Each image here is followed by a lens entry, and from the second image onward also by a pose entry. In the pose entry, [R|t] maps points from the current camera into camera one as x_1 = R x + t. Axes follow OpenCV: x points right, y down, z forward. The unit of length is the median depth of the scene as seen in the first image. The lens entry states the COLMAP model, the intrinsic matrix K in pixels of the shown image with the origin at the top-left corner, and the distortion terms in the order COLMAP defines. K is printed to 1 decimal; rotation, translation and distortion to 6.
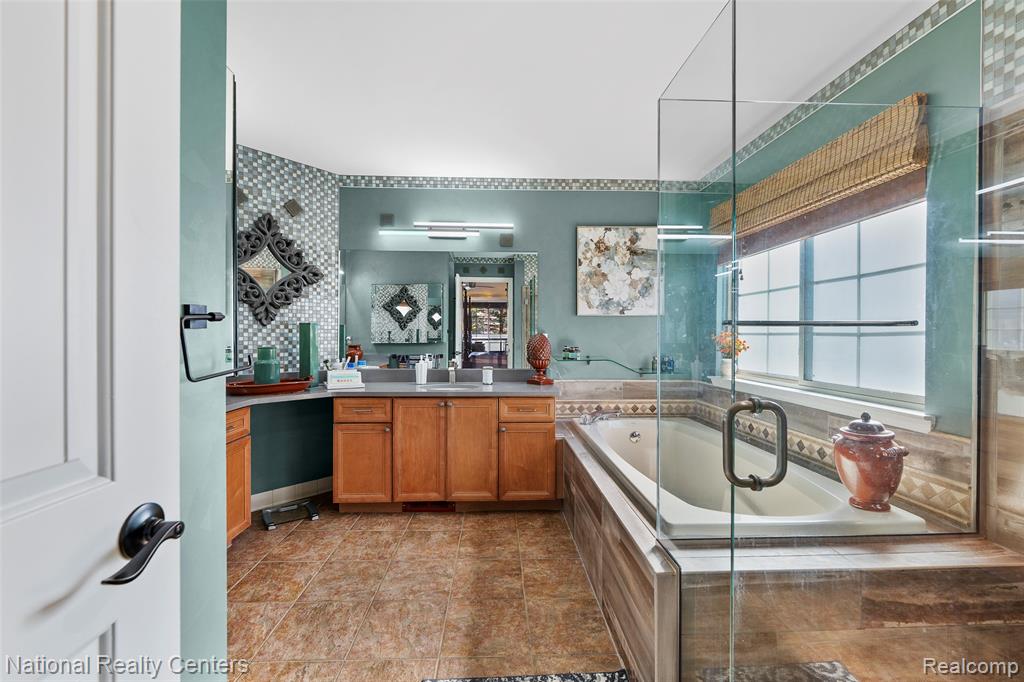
lens RADIAL K [[409.4, 0, 508.6], [0, 409.4, 339.6], [0, 0, 1]] dist [-0.002323, 0.000565]
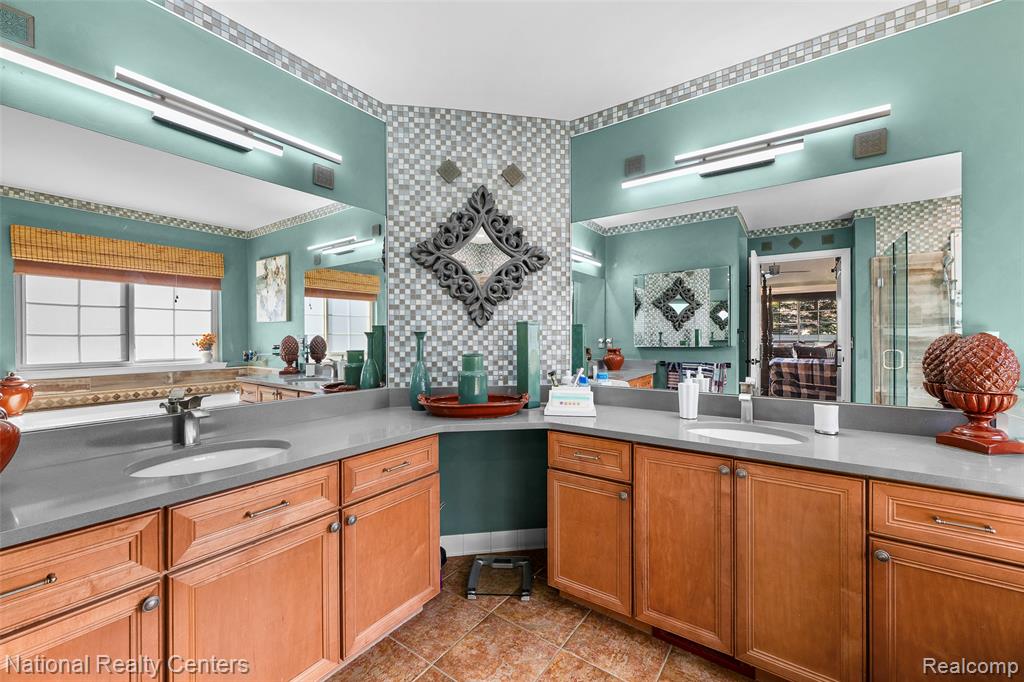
lens RADIAL K [[409.4, 0, 511.1], [0, 409.4, 337.2], [0, 0, 1]] dist [-0.002323, 0.000565]
pose [[0.792934, -0.005463, -0.609282, -0.052532], [-0.000471, 0.999954, -0.009580, -0.005225], [0.609307, 0.007884, 0.792895, 0.364863]]
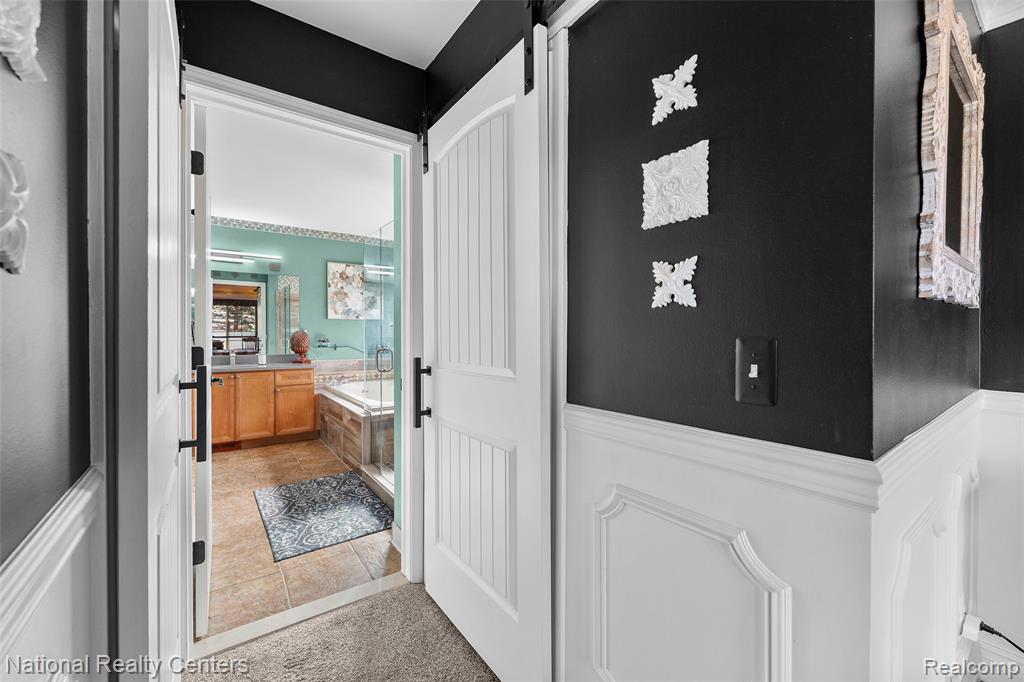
lens RADIAL K [[409.4, 0, 511.9], [0, 409.4, 335.7], [0, 0, 1]] dist [-0.002323, 0.000565]
pose [[0.826946, -0.005576, 0.562253, -0.136178], [0.008295, 0.999963, -0.002285, 0.015630], [-0.562220, 0.006553, 0.826962, -0.724936]]
